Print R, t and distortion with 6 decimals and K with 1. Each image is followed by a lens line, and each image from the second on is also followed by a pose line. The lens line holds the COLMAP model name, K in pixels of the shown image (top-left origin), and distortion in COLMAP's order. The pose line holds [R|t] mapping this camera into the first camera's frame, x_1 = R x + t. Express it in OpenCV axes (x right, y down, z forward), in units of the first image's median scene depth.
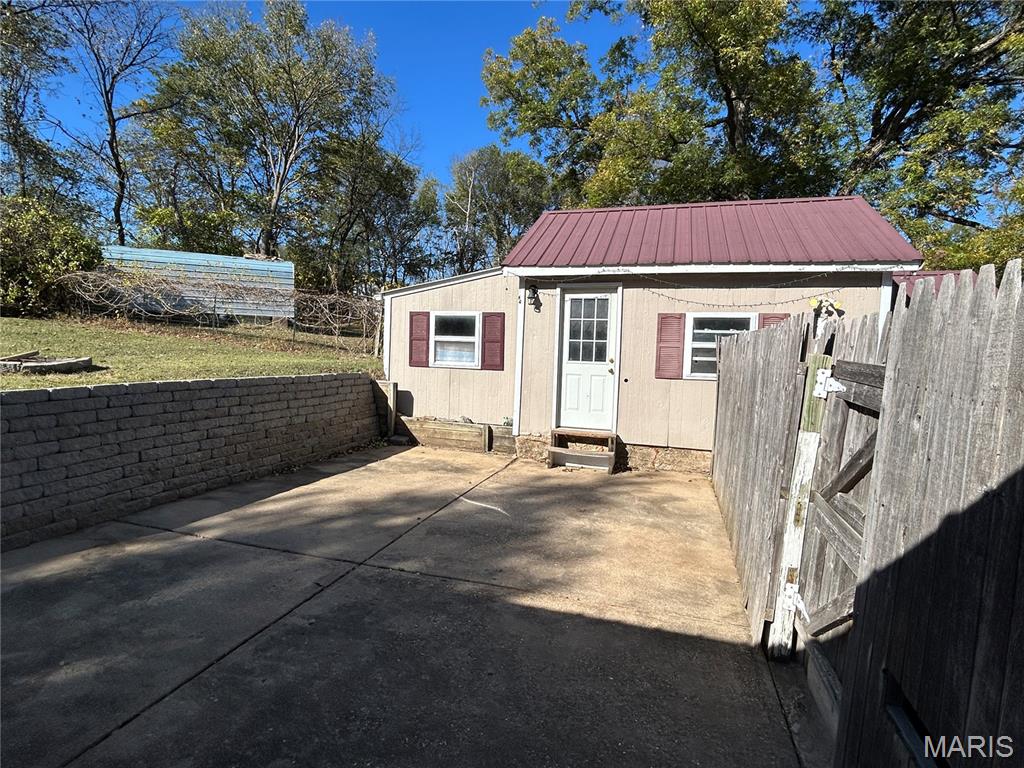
lens RADIAL K [[500.6, 0, 513.1], [0, 500.6, 384.1], [0, 0, 1]] dist [-0.004301, -0.001000]
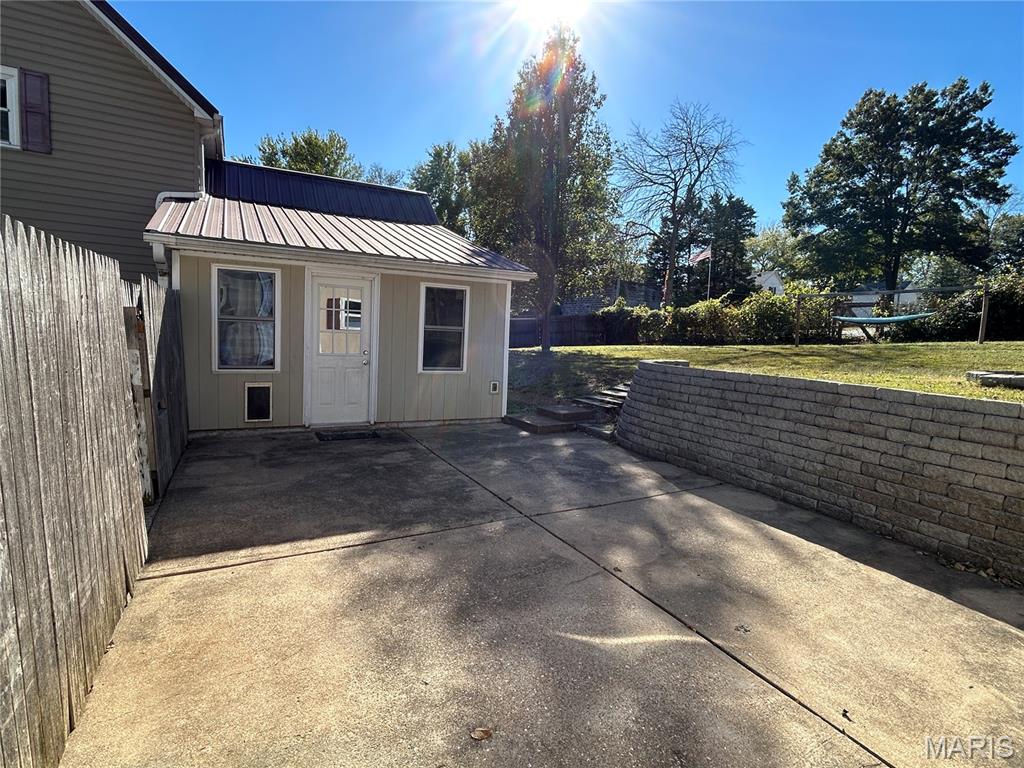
lens RADIAL K [[500.6, 0, 514.1], [0, 500.6, 388.8], [0, 0, 1]] dist [-0.004301, -0.001000]
pose [[-0.683172, 0.031255, -0.729589, 0.459560], [-0.114052, 0.982257, 0.148875, -0.078407], [0.721297, 0.184918, -0.667485, 1.450738]]
